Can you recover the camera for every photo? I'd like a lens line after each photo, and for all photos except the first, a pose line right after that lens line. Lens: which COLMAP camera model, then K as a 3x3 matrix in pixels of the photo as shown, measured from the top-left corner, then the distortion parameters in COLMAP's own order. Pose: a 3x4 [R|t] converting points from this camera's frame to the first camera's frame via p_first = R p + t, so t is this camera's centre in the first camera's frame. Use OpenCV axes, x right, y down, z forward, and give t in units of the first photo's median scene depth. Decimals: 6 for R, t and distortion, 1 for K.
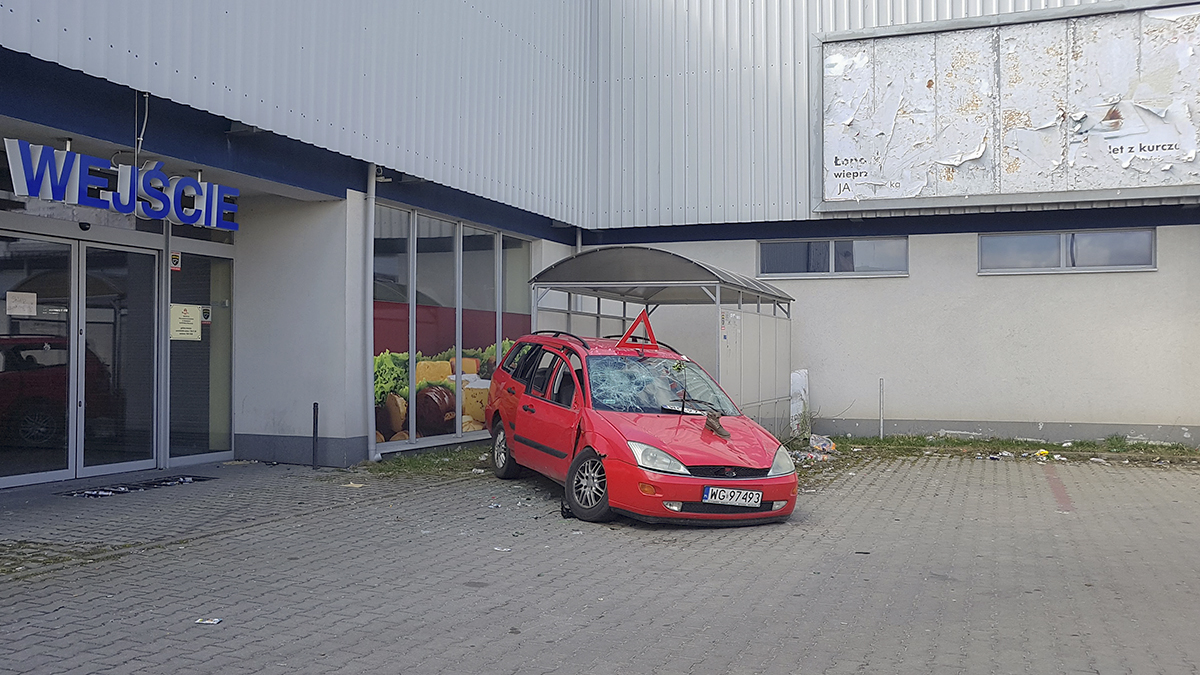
lens RADIAL K [[1046.8, 0, 621.3], [0, 1046.8, 328.3], [0, 0, 1]] dist [-0.238060, 0.510345]
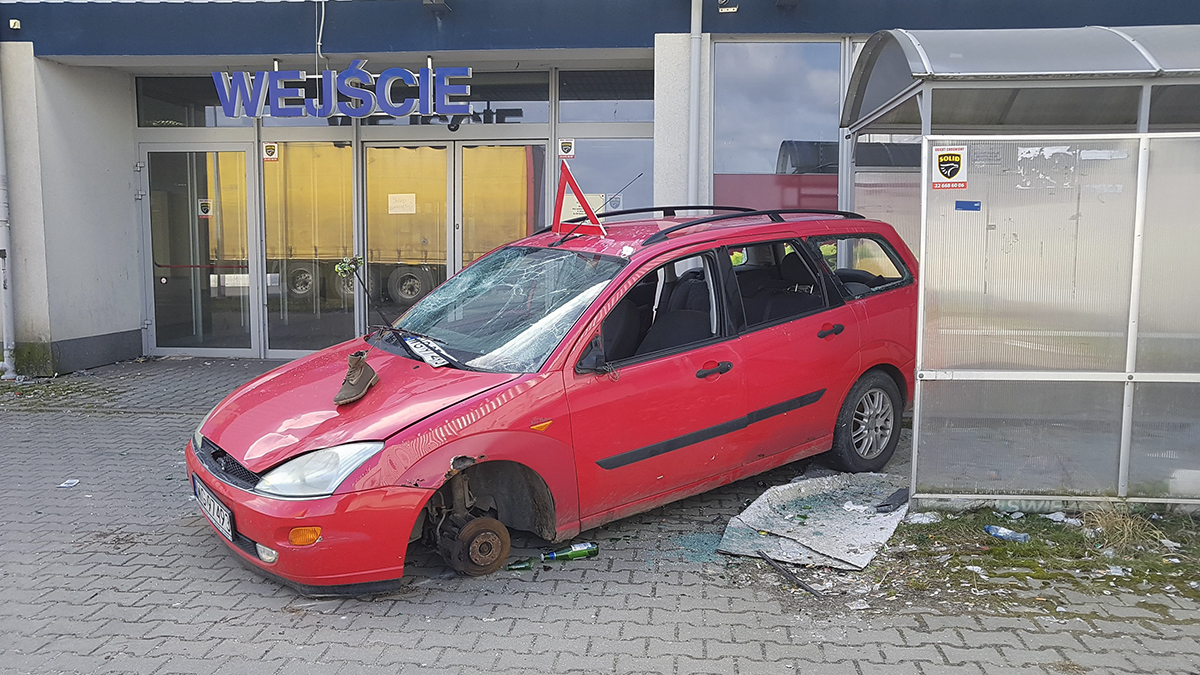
lens RADIAL K [[1028.7, 0, 627.9], [0, 1028.7, 323.6], [0, 0, 1]] dist [-0.230580, 0.432345]
pose [[0.261898, 0.070604, -0.962510, 0.434875], [0.023886, 0.996541, 0.079599, 0.018946], [0.964800, -0.043838, 0.259306, 0.703357]]
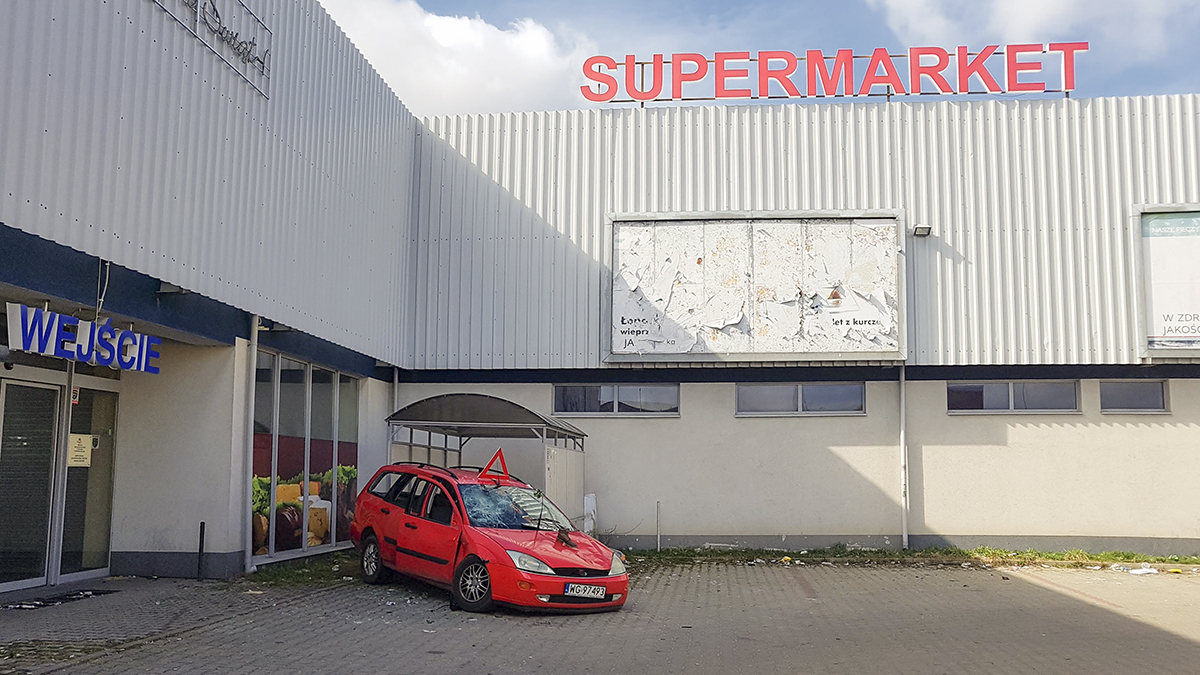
lens RADIAL K [[1046.8, 0, 621.3], [0, 1046.8, 328.3], [0, 0, 1]] dist [-0.238060, 0.510345]
pose [[0.965423, 0.038767, 0.257791, -0.131390], [-0.009417, 0.993421, -0.114128, -0.014994], [-0.260520, 0.107754, 0.959437, -0.212400]]
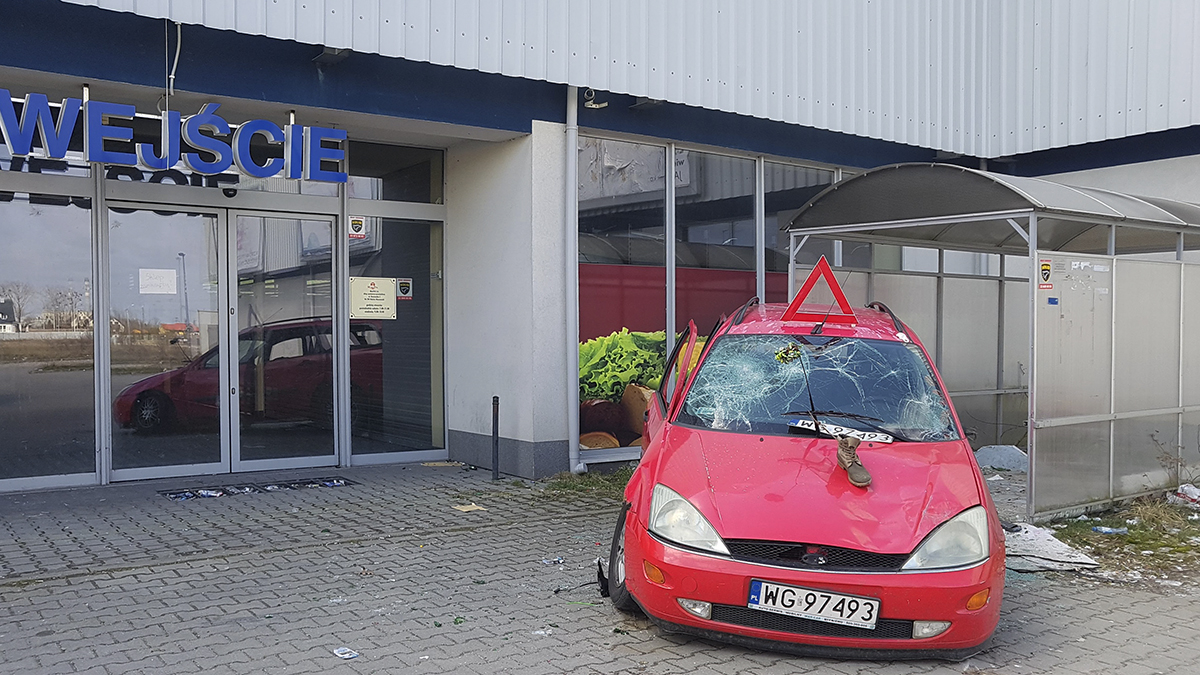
lens RADIAL K [[1078.3, 0, 600.0], [0, 1078.3, 337.5], [0, 0, 1]] dist [-0.090587, 0.003869]
pose [[0.831682, -0.003591, -0.555240, 0.202130], [0.019766, 0.999537, 0.023143, 0.008825], [0.554900, -0.030222, 0.831368, 0.317894]]
